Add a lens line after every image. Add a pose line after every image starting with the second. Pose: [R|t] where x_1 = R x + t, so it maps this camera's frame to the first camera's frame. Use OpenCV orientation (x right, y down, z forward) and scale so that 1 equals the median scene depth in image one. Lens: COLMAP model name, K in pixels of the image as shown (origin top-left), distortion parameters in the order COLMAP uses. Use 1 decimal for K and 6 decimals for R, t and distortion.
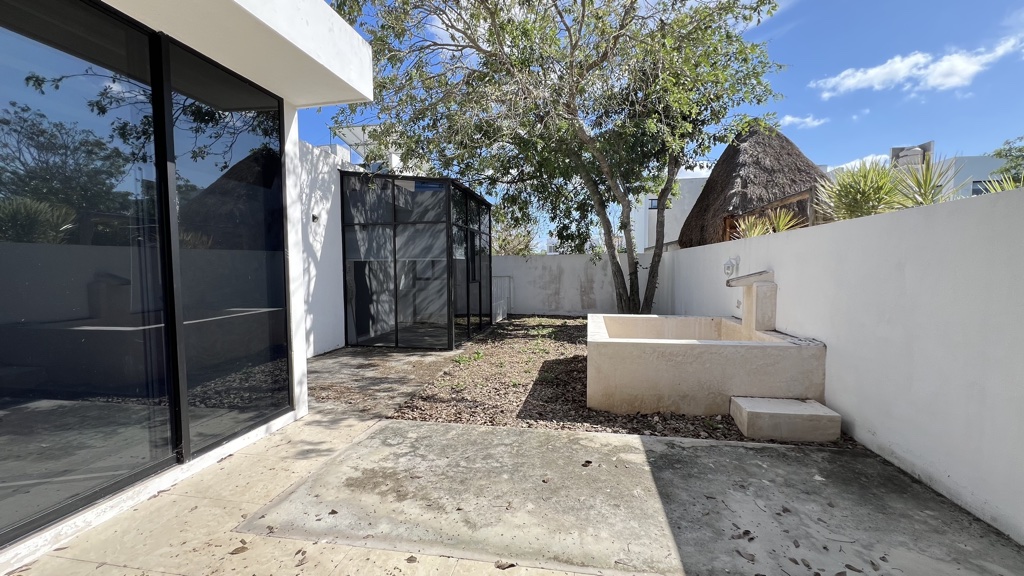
lens RADIAL K [[407.7, 0, 512.2], [0, 407.7, 289.2], [0, 0, 1]] dist [0.001237, 0.000417]
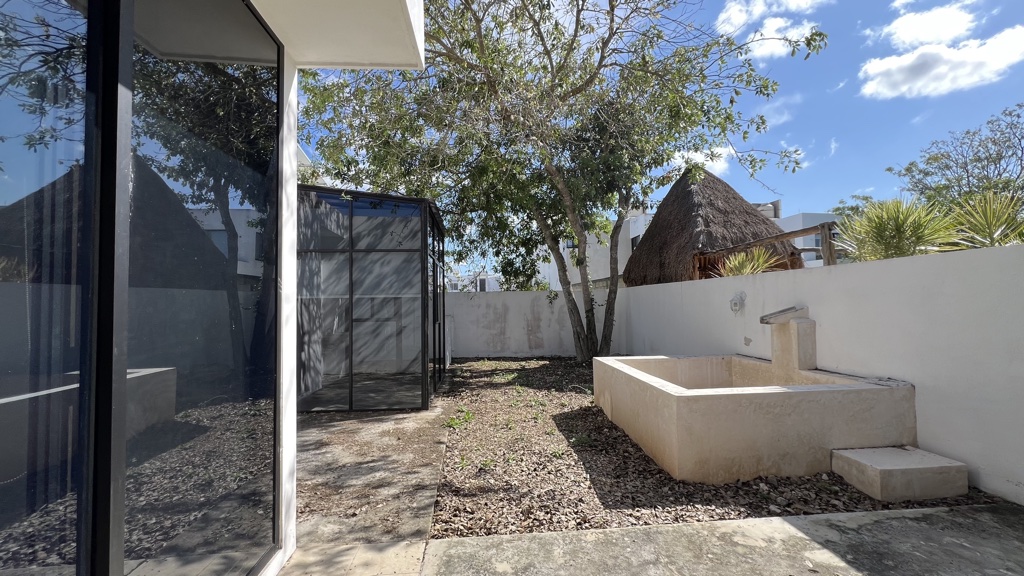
lens RADIAL K [[405.3, 0, 505.0], [0, 405.3, 291.0], [0, 0, 1]] dist [0.001191, 0.001297]
pose [[0.964362, 0.001677, 0.264581, -0.259098], [0.021696, 0.996111, -0.085395, -0.013032], [-0.263695, 0.088092, 0.960575, 0.218874]]
